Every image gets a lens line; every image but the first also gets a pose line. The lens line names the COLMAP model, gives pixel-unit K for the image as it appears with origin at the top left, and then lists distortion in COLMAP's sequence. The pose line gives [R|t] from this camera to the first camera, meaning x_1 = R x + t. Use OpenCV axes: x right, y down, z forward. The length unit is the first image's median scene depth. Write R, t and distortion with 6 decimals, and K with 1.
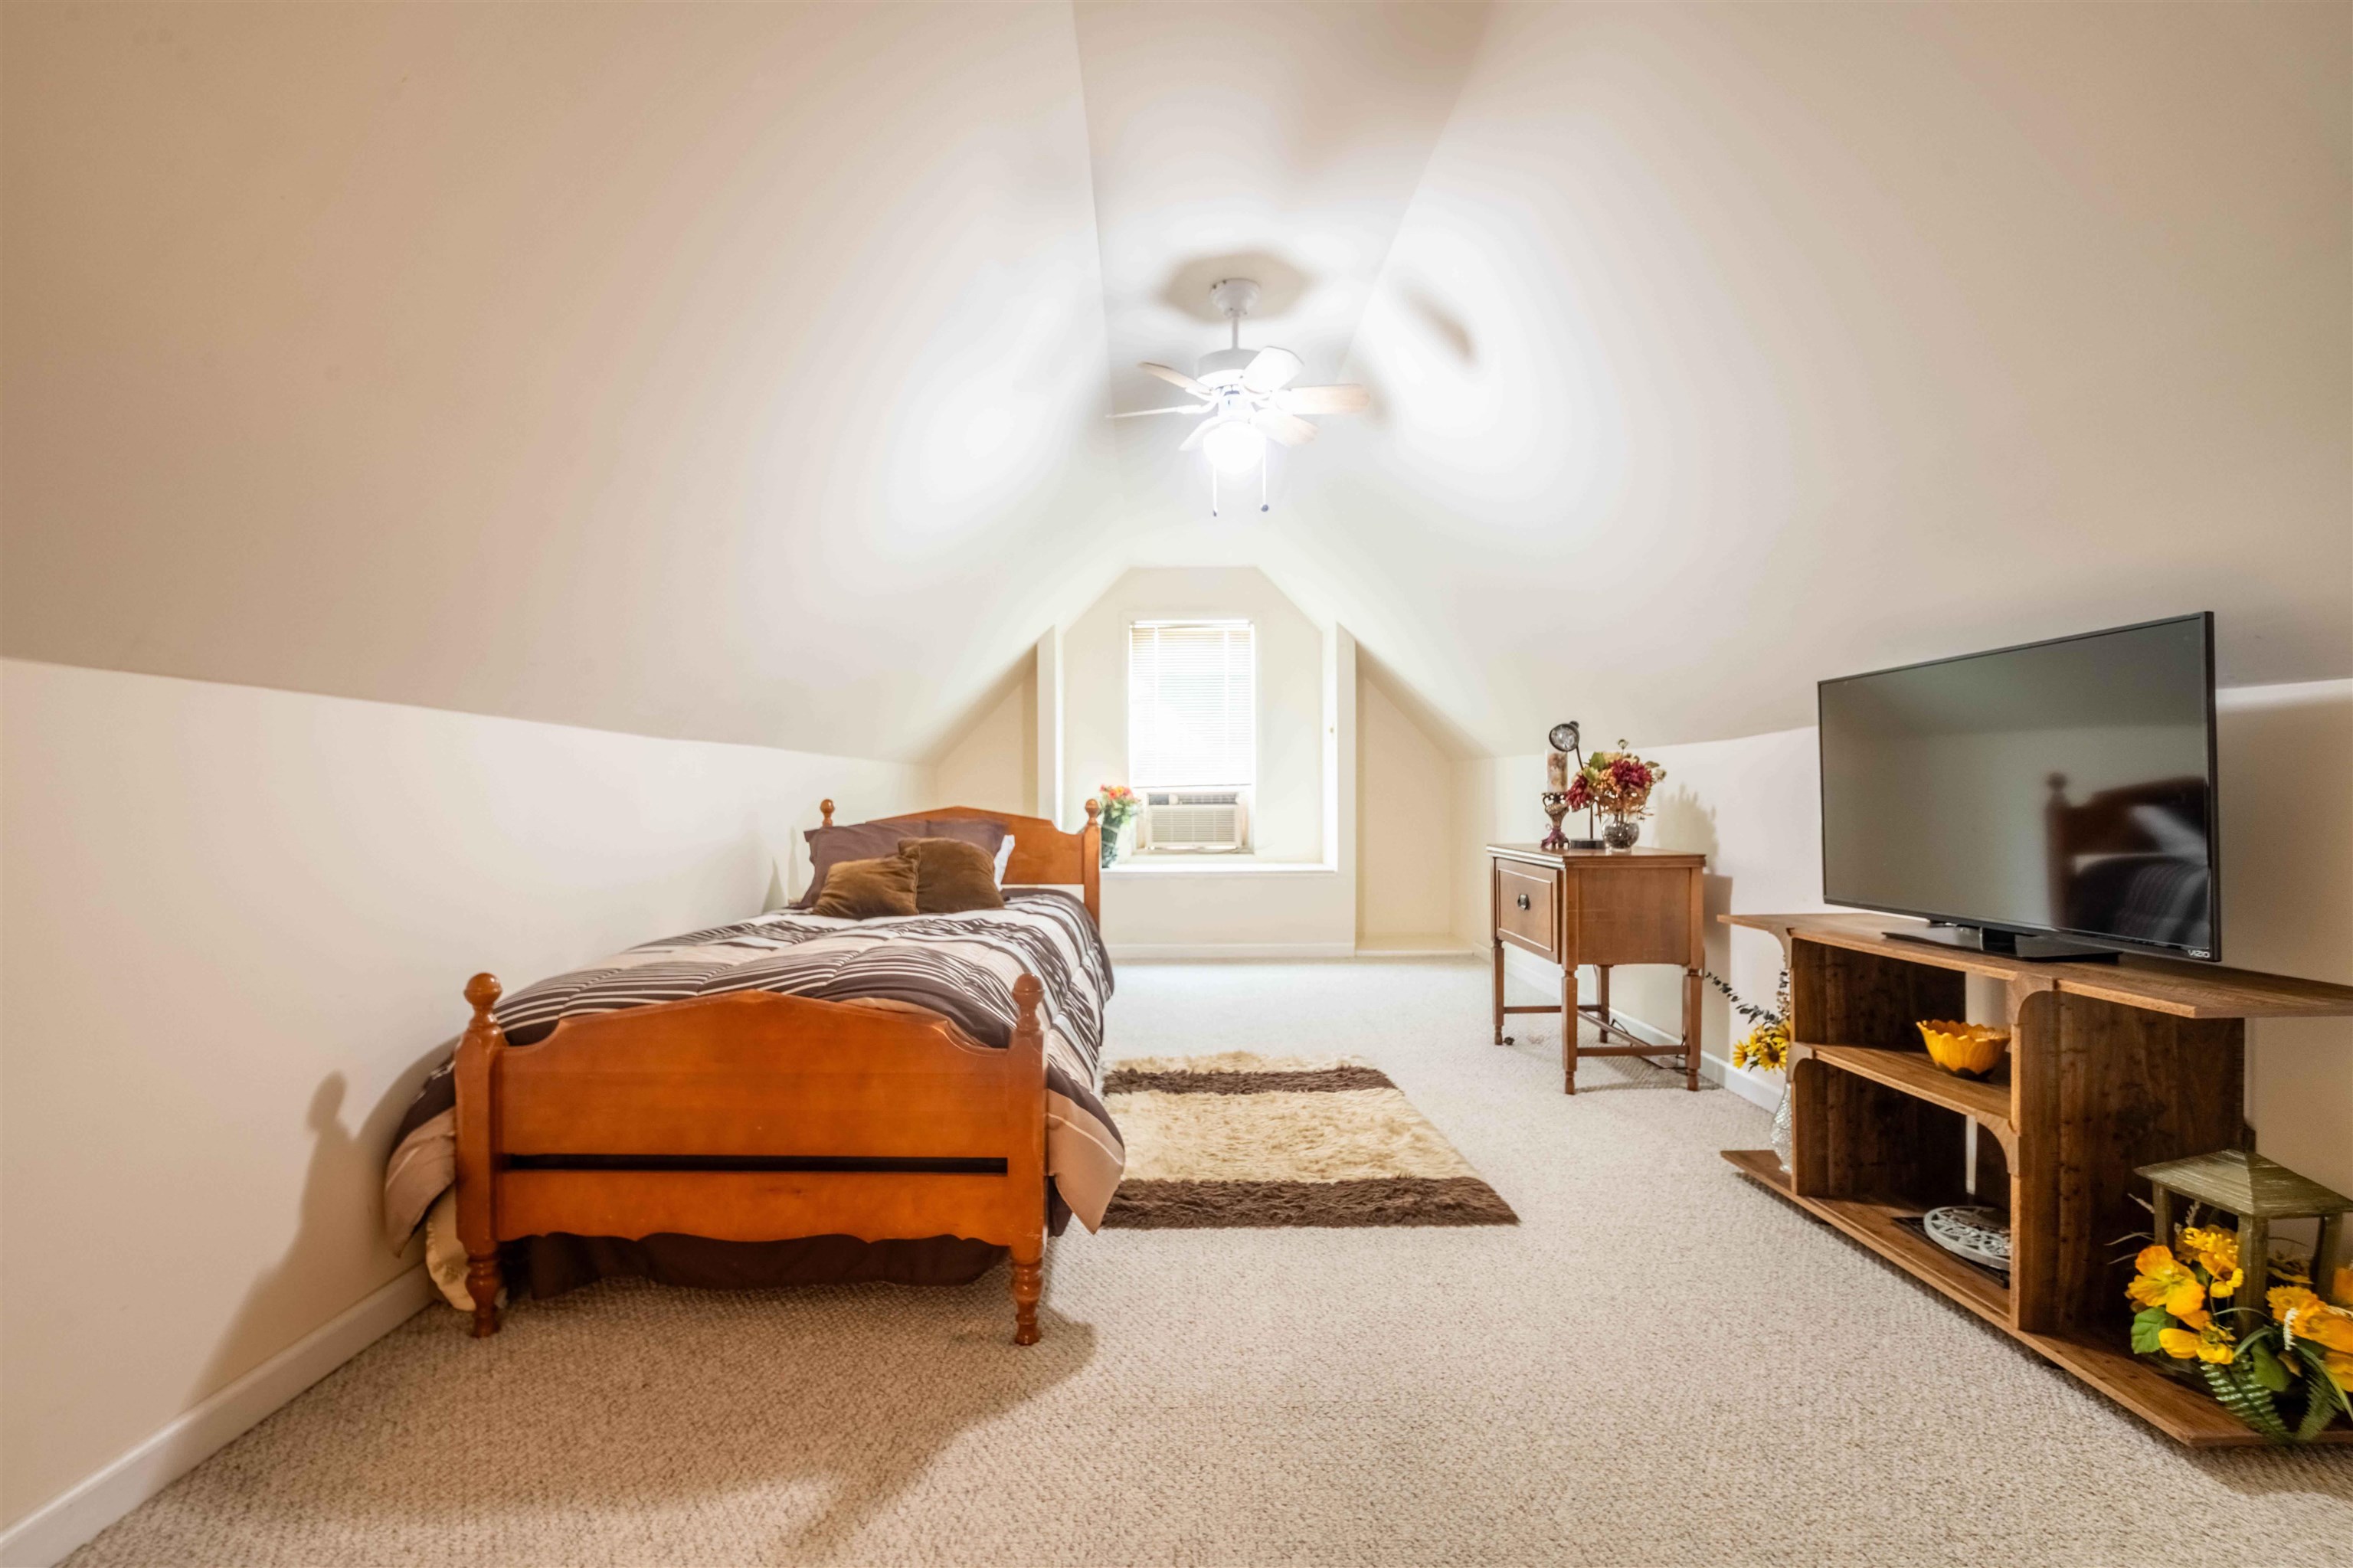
lens RADIAL K [[1047.0, 0, 1173.2], [0, 1047.0, 787.9], [0, 0, 1]] dist [-0.002194, -0.008201]
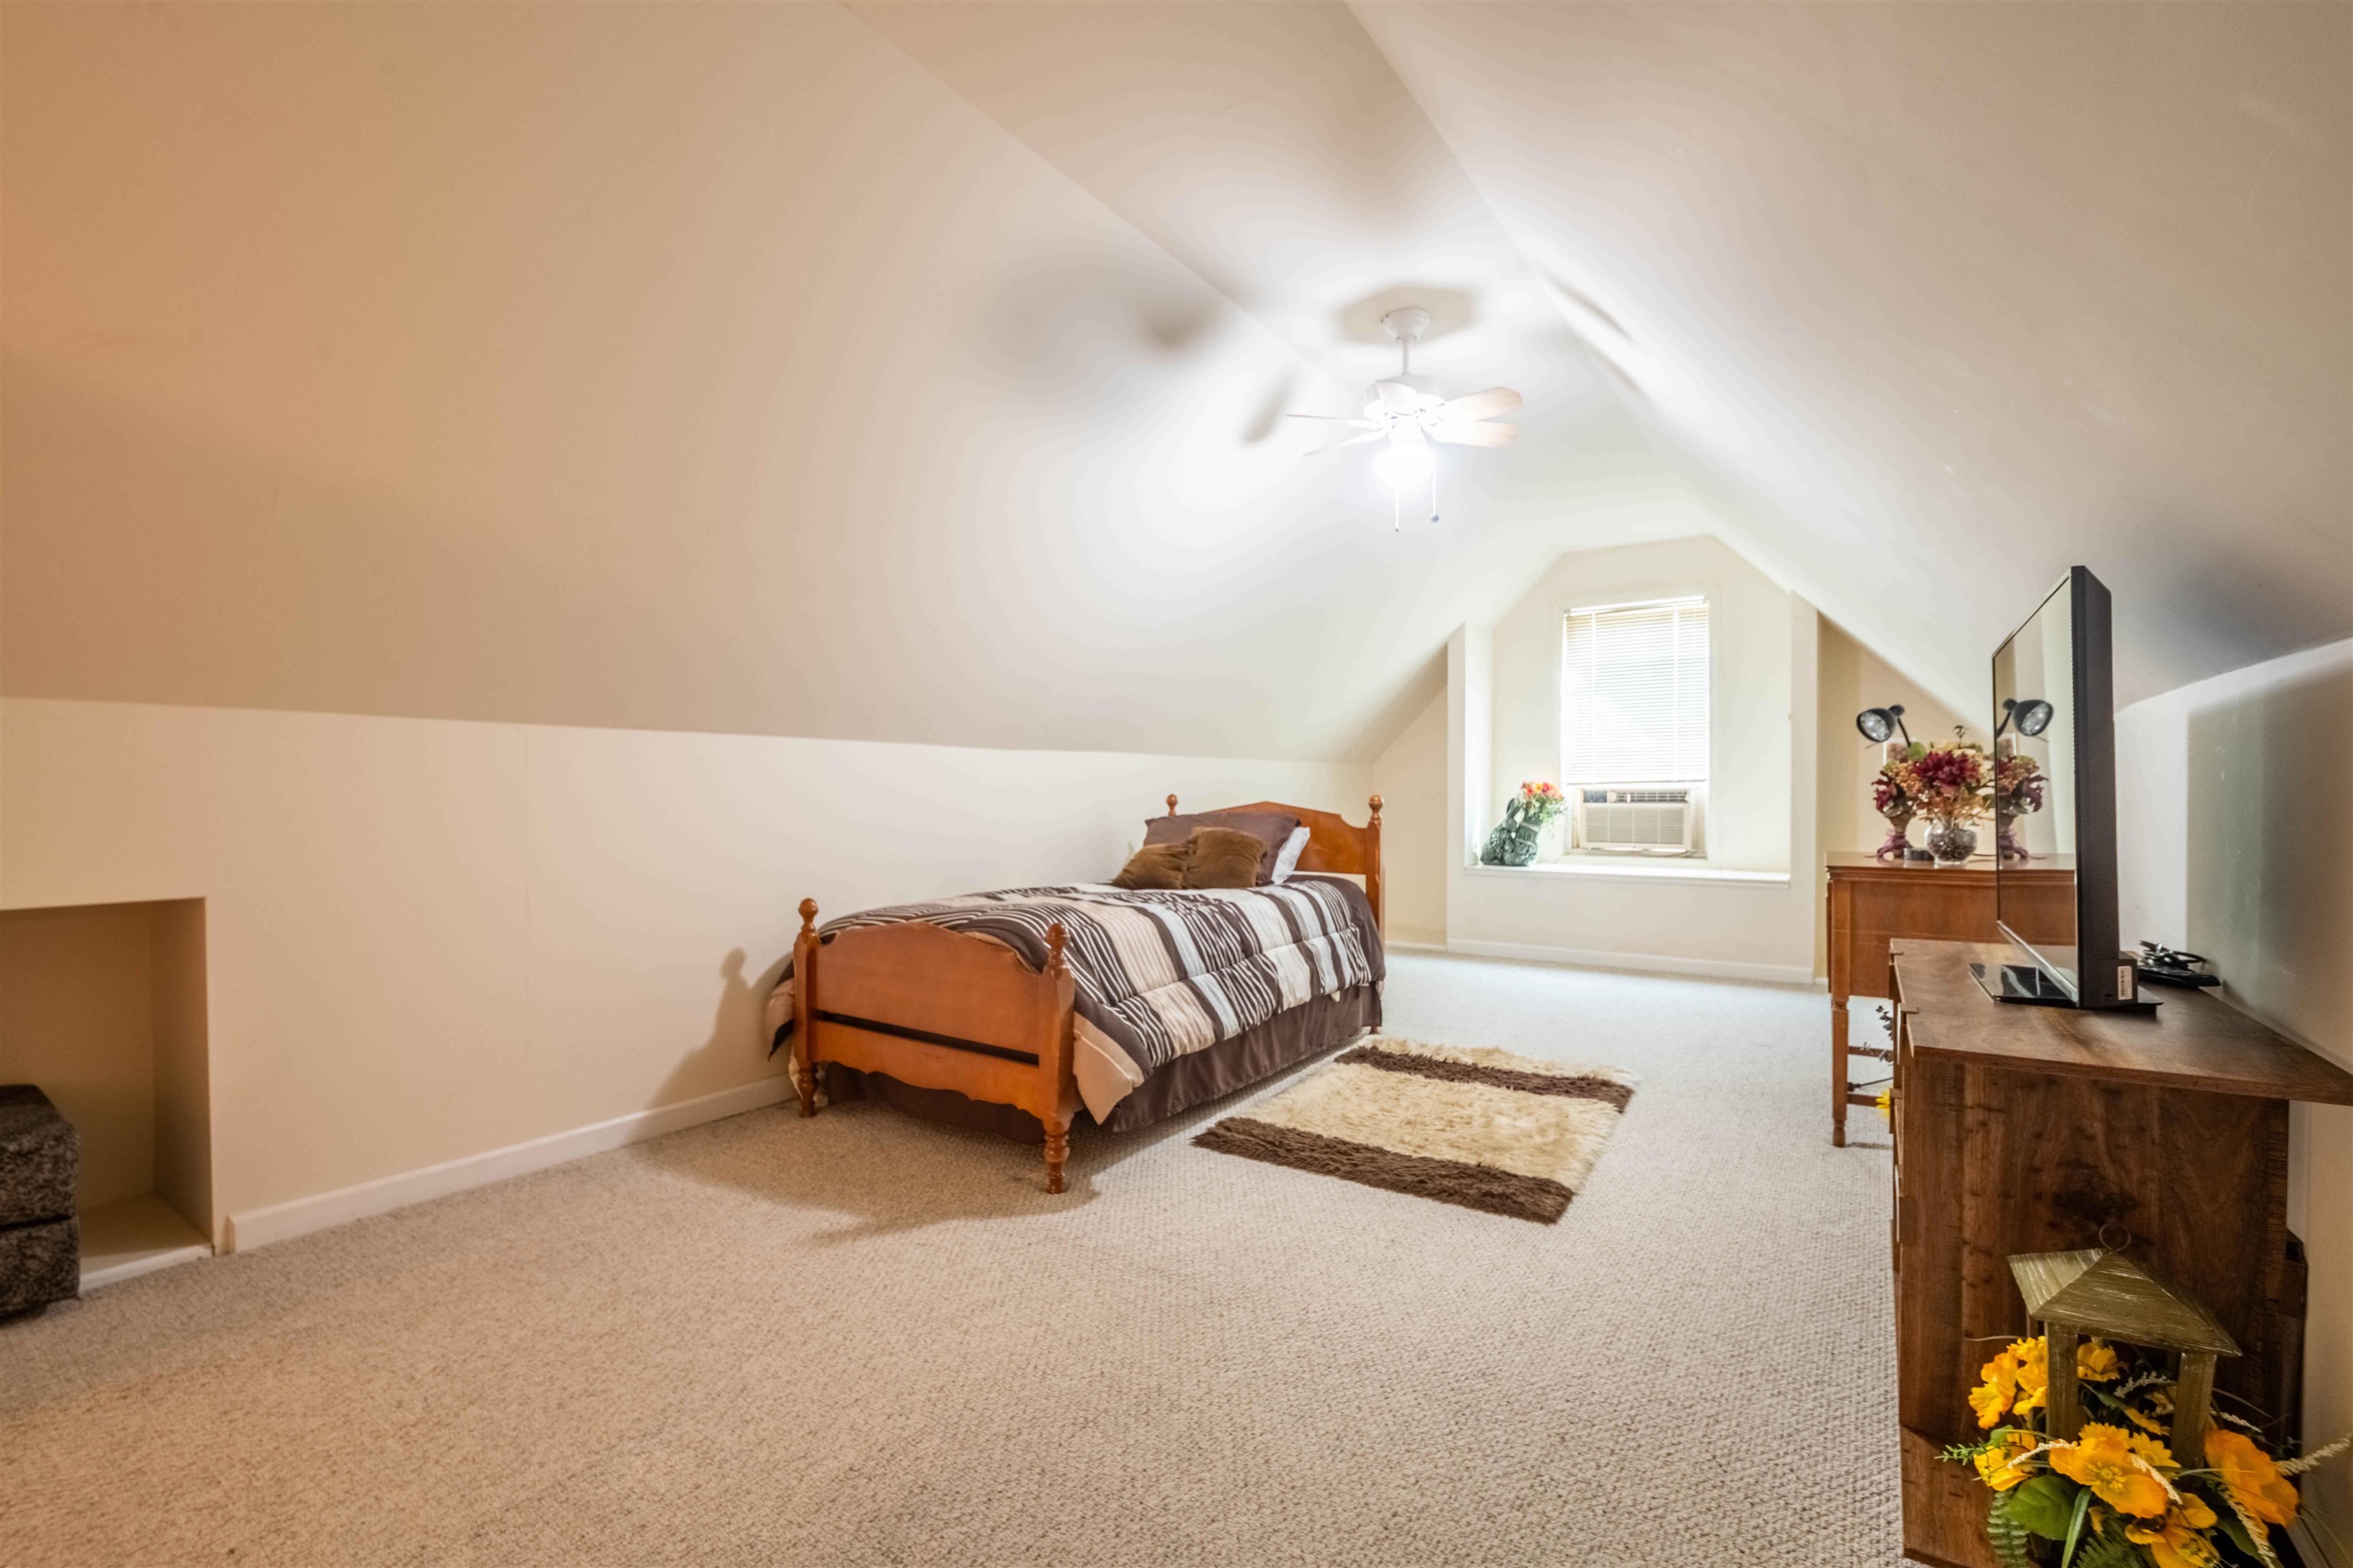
lens RADIAL K [[1047.0, 0, 1103.6], [0, 1047.0, 779.3], [0, 0, 1]] dist [-0.002194, -0.008201]
pose [[0.809927, -0.002550, -0.586525, 0.558459], [0.000265, 0.999992, -0.003982, -0.003145], [0.586530, 0.003070, 0.809921, -0.054544]]
